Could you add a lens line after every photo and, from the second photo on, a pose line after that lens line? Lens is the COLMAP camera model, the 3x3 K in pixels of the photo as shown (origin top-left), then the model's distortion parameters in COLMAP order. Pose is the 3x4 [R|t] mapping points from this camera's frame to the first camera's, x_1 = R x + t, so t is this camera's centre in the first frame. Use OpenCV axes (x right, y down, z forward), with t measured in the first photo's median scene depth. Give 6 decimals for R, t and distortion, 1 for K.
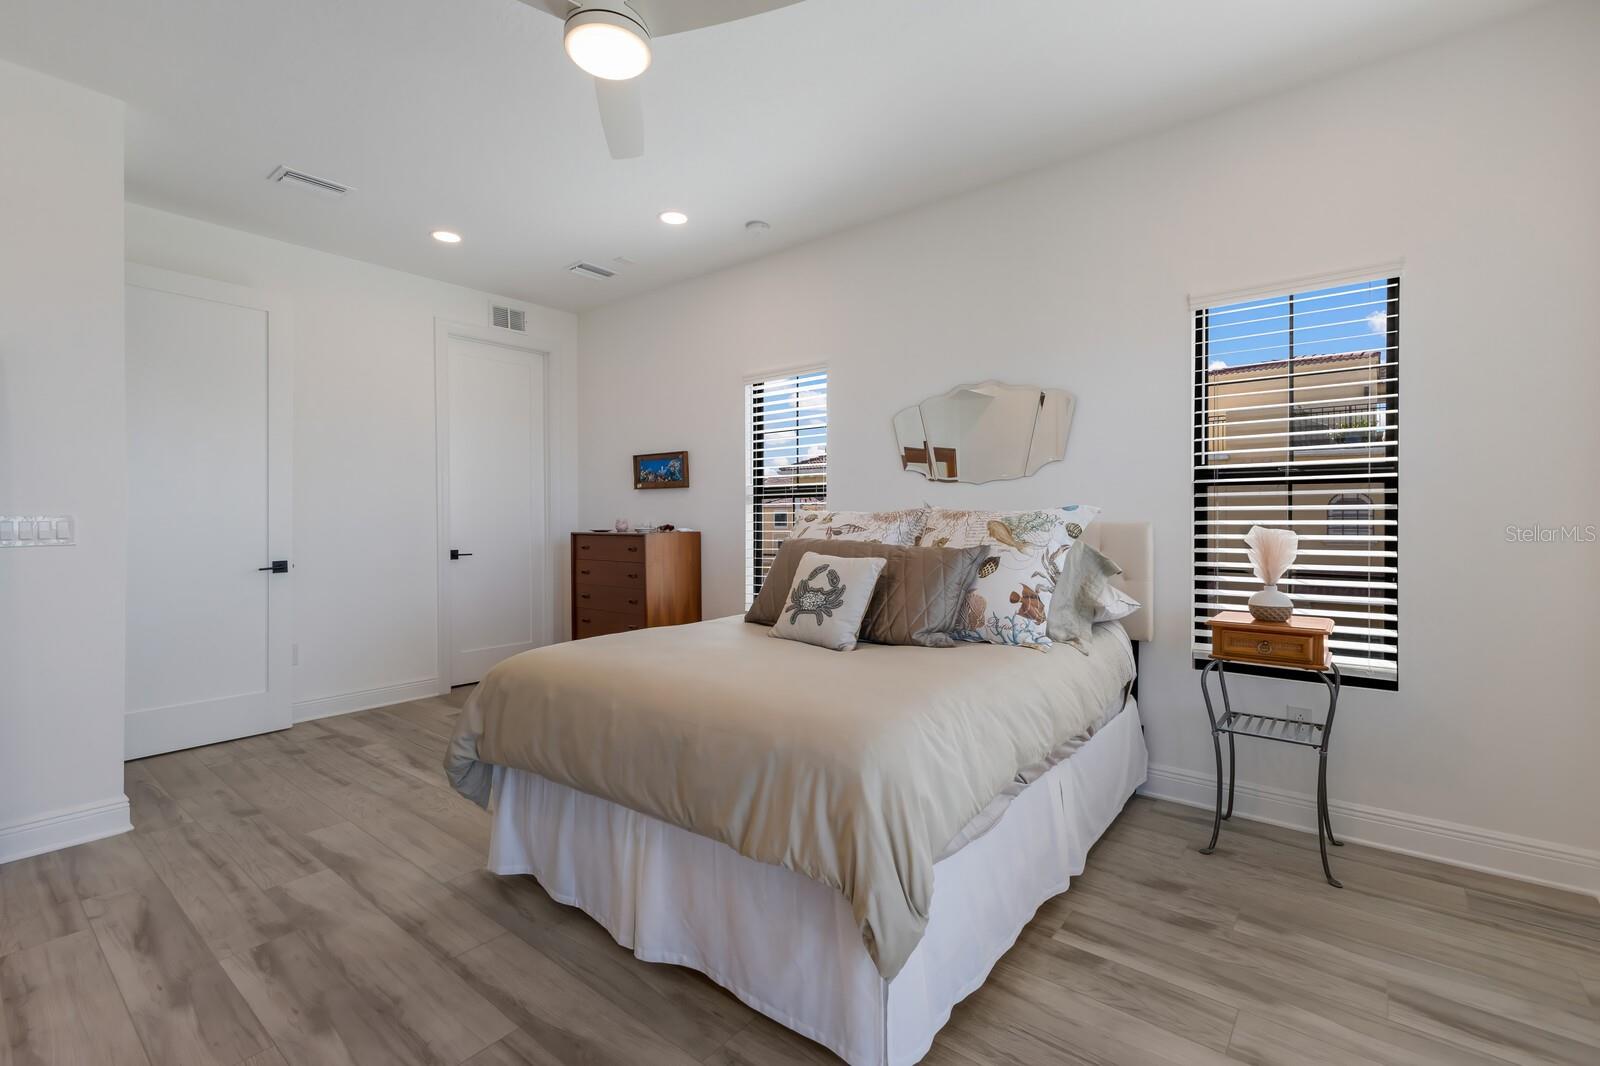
lens RADIAL K [[721.2, 0, 798.9], [0, 721.2, 526.3], [0, 0, 1]] dist [0.011894, 0.000494]
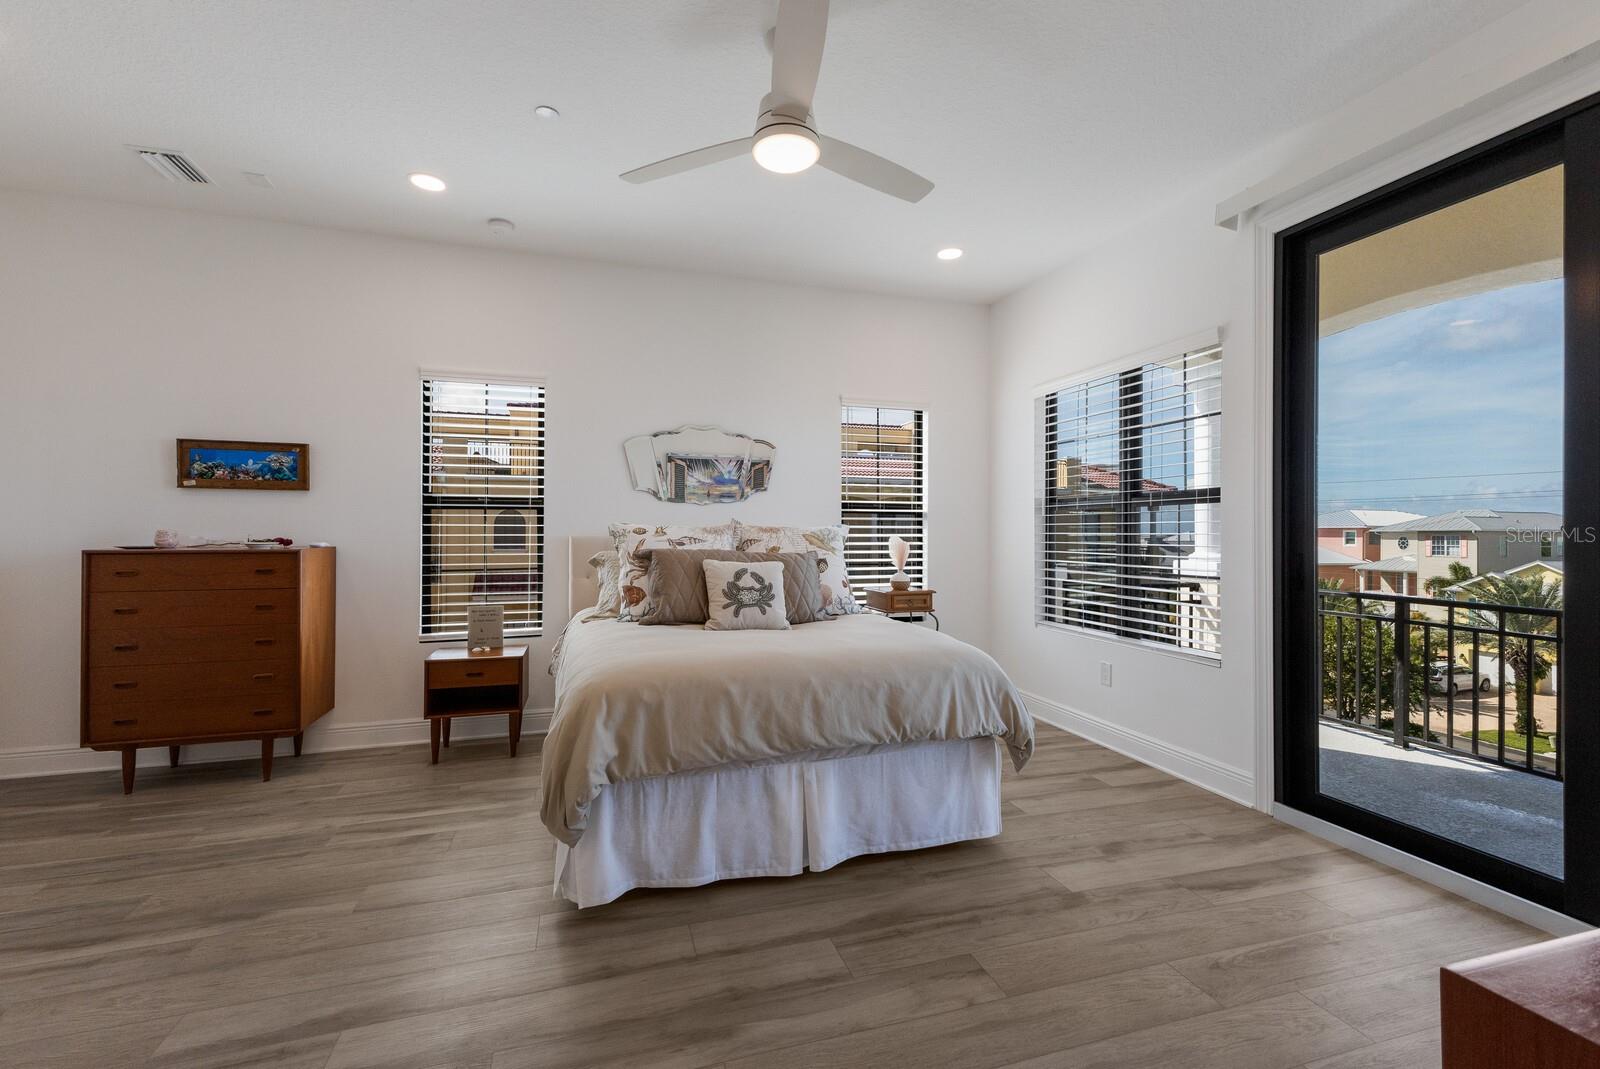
lens RADIAL K [[697.1, 0, 805.0], [0, 697.1, 534.5], [0, 0, 1]] dist [0.018372, 0.001017]
pose [[0.546793, 0.002513, 0.837264, -0.918946], [0.004110, 0.999975, -0.005685, 0.001202], [-0.837258, 0.006550, 0.546769, 0.239914]]
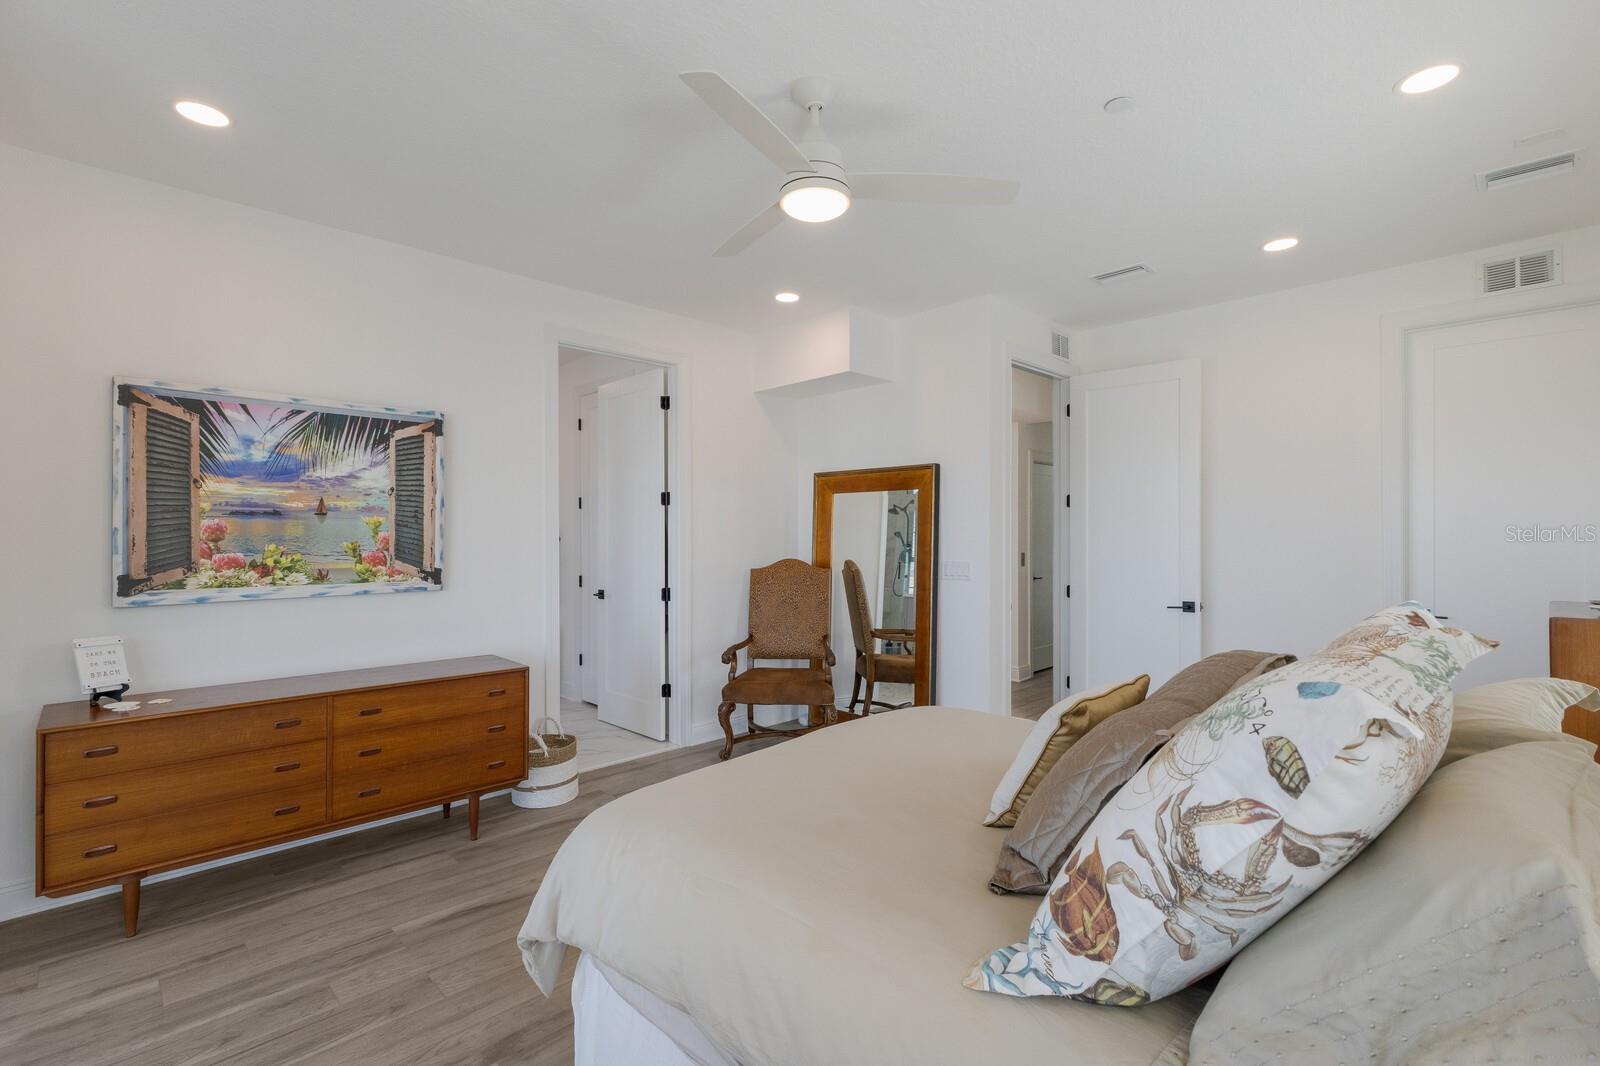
lens RADIAL K [[721.2, 0, 795.3], [0, 721.2, 530.3], [0, 0, 1]] dist [0.011894, 0.000494]
pose [[-0.110109, 0.000054, -0.993920, 0.664993], [-0.009014, 0.999959, 0.001053, -0.084288], [0.993879, 0.009075, -0.110104, 0.797067]]
